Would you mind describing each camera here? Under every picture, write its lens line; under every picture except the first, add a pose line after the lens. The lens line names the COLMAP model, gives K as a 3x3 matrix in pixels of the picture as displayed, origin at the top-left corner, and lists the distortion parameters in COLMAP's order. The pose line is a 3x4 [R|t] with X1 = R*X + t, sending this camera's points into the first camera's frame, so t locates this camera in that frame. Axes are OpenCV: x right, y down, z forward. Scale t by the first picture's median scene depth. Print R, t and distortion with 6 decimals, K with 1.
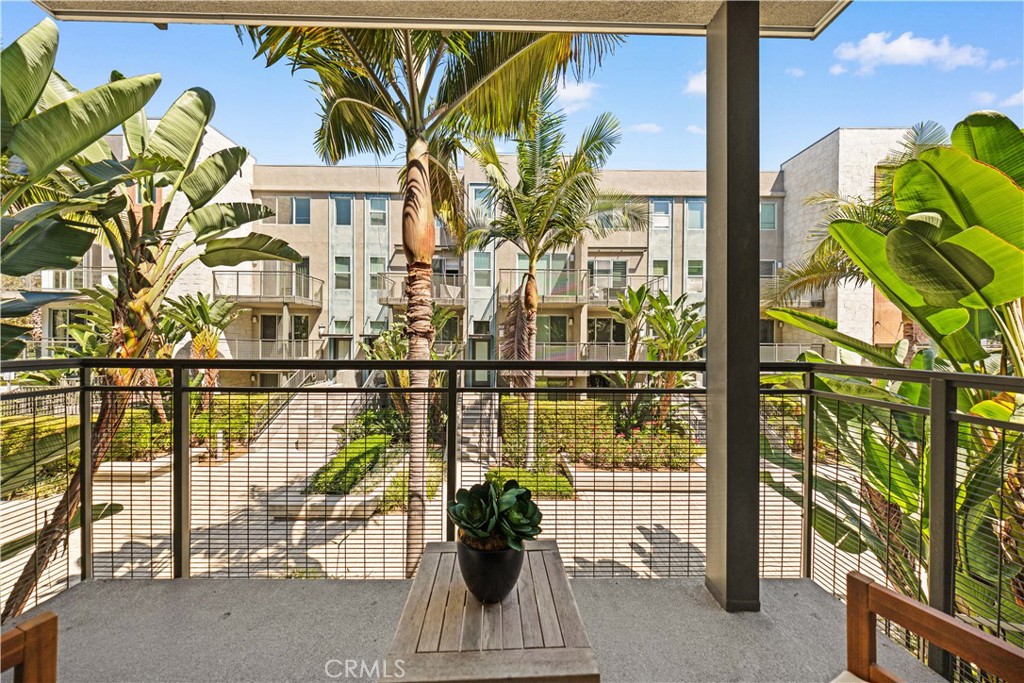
lens RADIAL K [[298.5, 0, 508.4], [0, 298.5, 340.6], [0, 0, 1]] dist [0.009167, -0.005047]
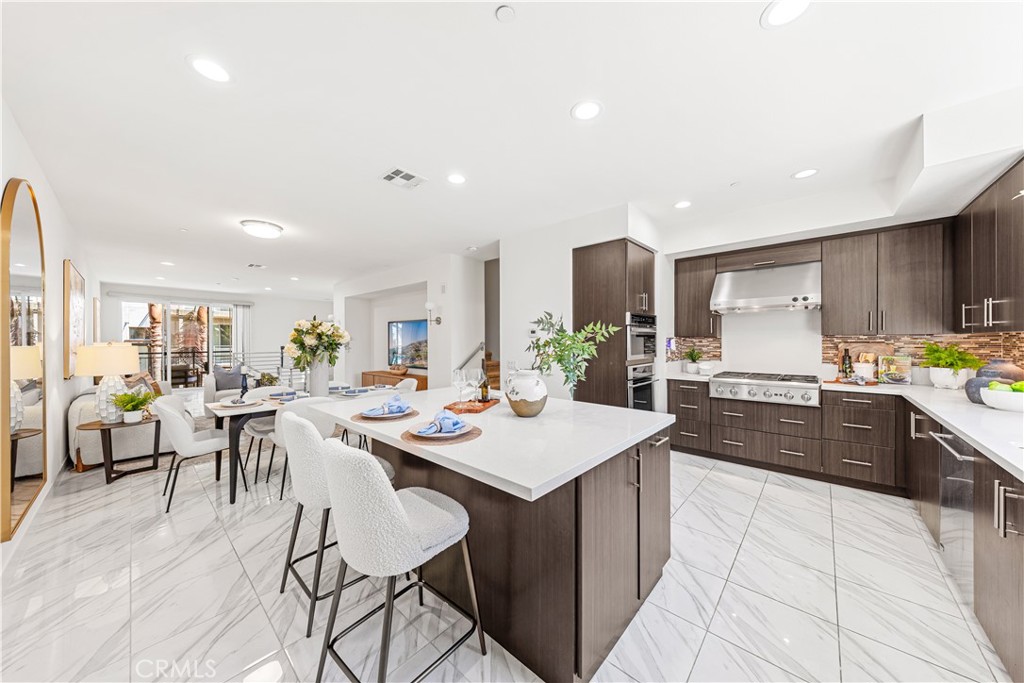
lens RADIAL K [[341.8, 0, 508.1], [0, 341.8, 342.1], [0, 0, 1]] dist [0.018559, -0.006853]
pose [[0.679950, -0.014151, 0.733122, -0.120552], [0.005815, 0.999886, 0.013907, -0.022755], [-0.733235, -0.005193, 0.679955, -1.038036]]
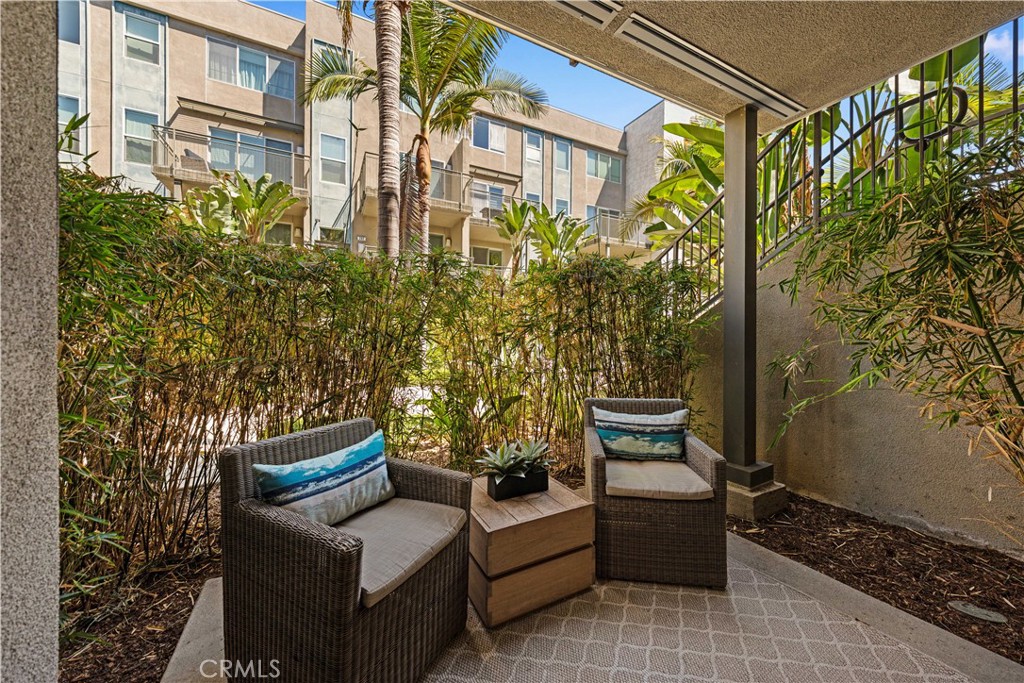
lens RADIAL K [[353.7, 0, 507.7], [0, 353.7, 337.3], [0, 0, 1]] dist [0.013019, -0.008095]
pose [[0.891527, -0.009641, 0.452865, -0.123198], [0.003499, 0.999890, 0.014399, 0.232941], [-0.452955, -0.011253, 0.891463, -0.008424]]
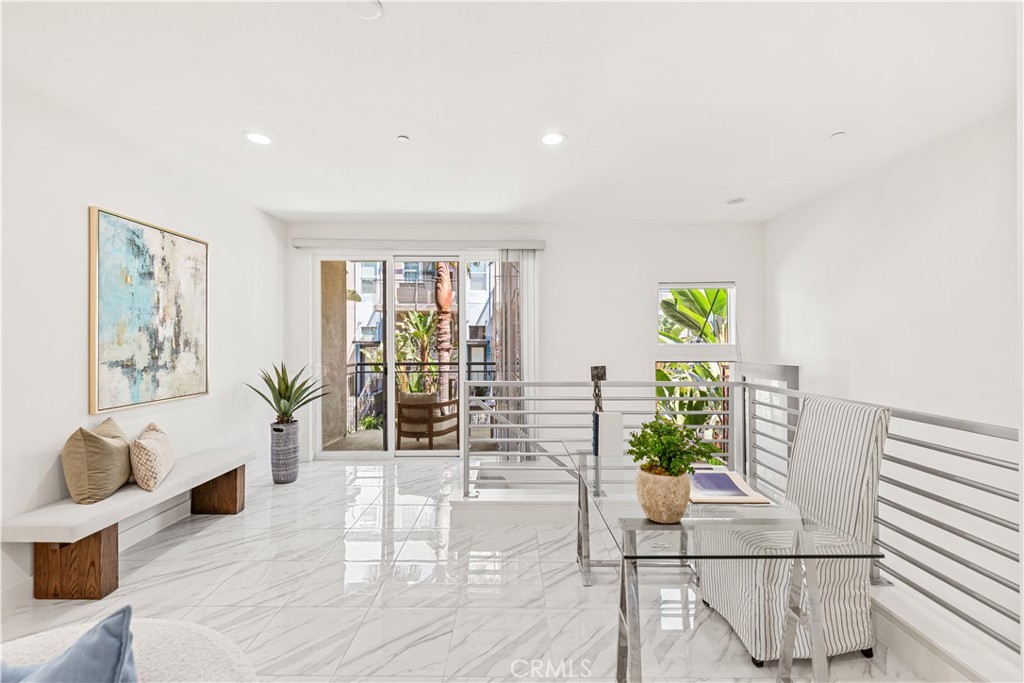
lens RADIAL K [[415.4, 0, 512.0], [0, 415.4, 341.5], [0, 0, 1]] dist [0.001796, -0.000356]
pose [[0.999905, -0.012260, -0.006283, 0.038379], [0.012277, 0.999921, 0.002723, -0.019870], [0.006249, -0.002800, 0.999977, -0.428016]]
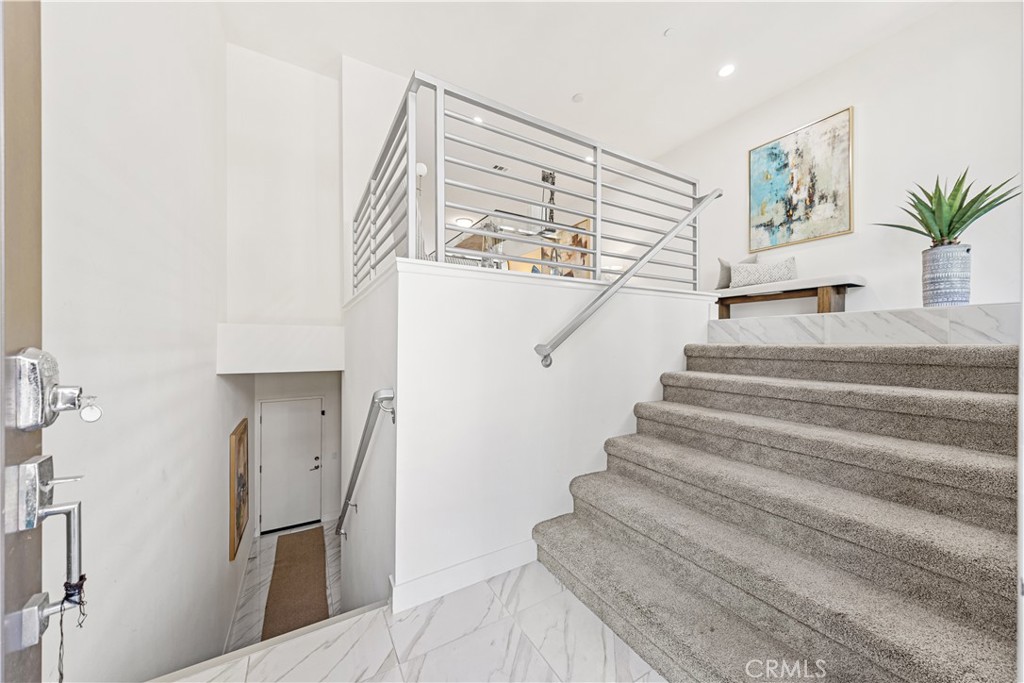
lens RADIAL K [[353.7, 0, 507.7], [0, 353.7, 337.3], [0, 0, 1]] dist [0.013019, -0.008095]
pose [[-0.868315, -0.012397, -0.495859, 0.209226], [-0.001920, 0.999764, -0.021632, 0.102134], [0.496010, -0.017831, -0.868134, -0.050869]]
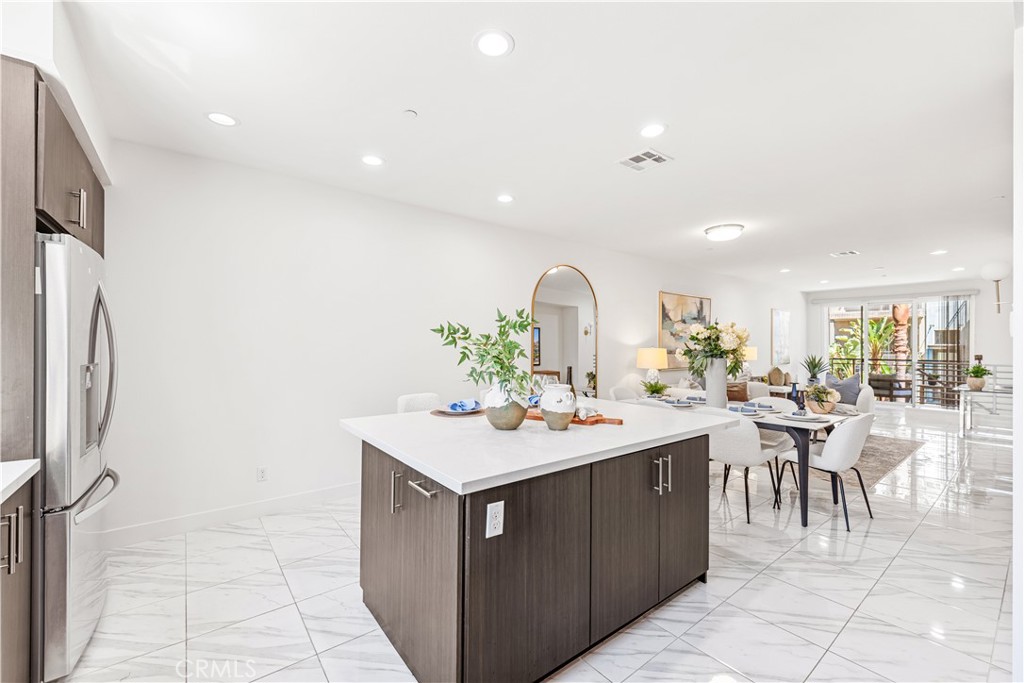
lens RADIAL K [[415.4, 0, 512.0], [0, 415.4, 341.5], [0, 0, 1]] dist [0.001796, -0.000356]
pose [[0.606844, -0.011332, -0.794740, 0.140373], [0.002048, 0.999917, -0.012694, -0.019242], [0.794818, 0.006076, 0.606817, -1.039148]]
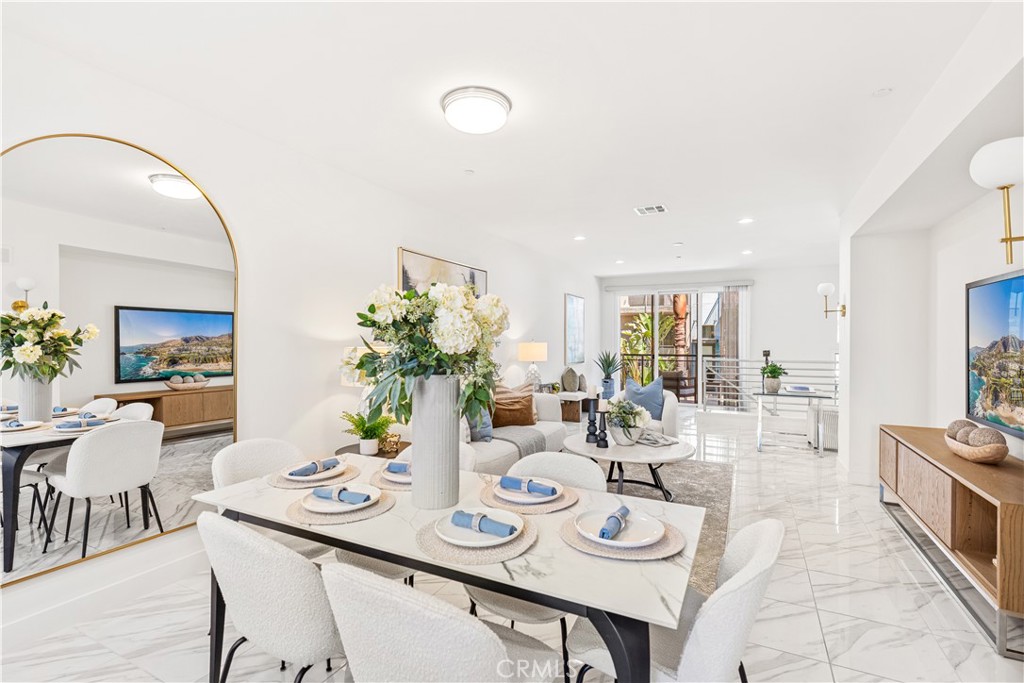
lens RADIAL K [[462.3, 0, 512.0], [0, 462.3, 341.5], [0, 0, 1]] dist [0.024089, 0.000043]
pose [[0.886939, -0.006260, -0.461844, 0.066440], [0.007324, 0.999973, 0.000511, -0.019928], [0.461828, -0.003836, 0.886961, -0.832968]]
